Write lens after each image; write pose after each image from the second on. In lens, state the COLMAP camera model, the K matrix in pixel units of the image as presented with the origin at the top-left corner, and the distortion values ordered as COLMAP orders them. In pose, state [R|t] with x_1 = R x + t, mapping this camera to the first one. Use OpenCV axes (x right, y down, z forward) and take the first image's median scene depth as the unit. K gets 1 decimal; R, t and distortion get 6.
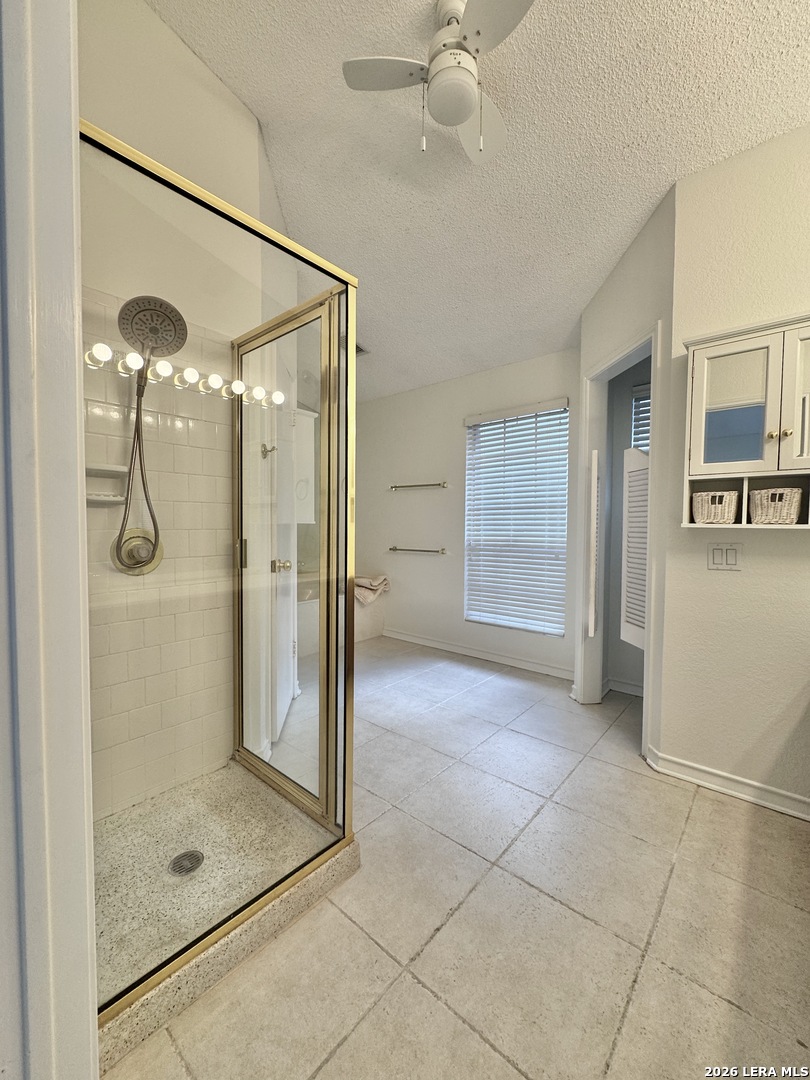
lens RADIAL K [[433.5, 0, 404.5], [0, 433.5, 538.5], [0, 0, 1]] dist [-0.001929, 0.000250]
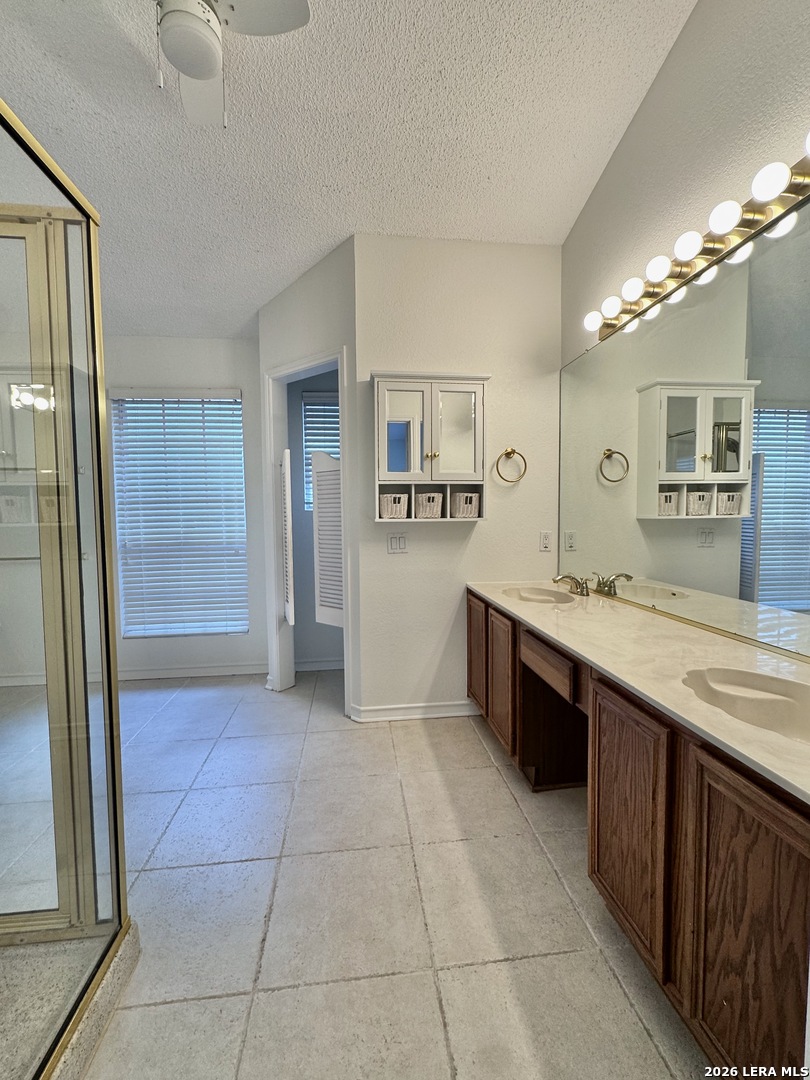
lens RADIAL K [[465.0, 0, 406.0], [0, 465.0, 539.5], [0, 0, 1]] dist [-0.007894, 0.001878]
pose [[0.670114, -0.056919, 0.740072, -0.288613], [0.039721, 0.998377, 0.040819, -0.025601], [-0.741194, 0.002043, 0.671287, 0.033215]]
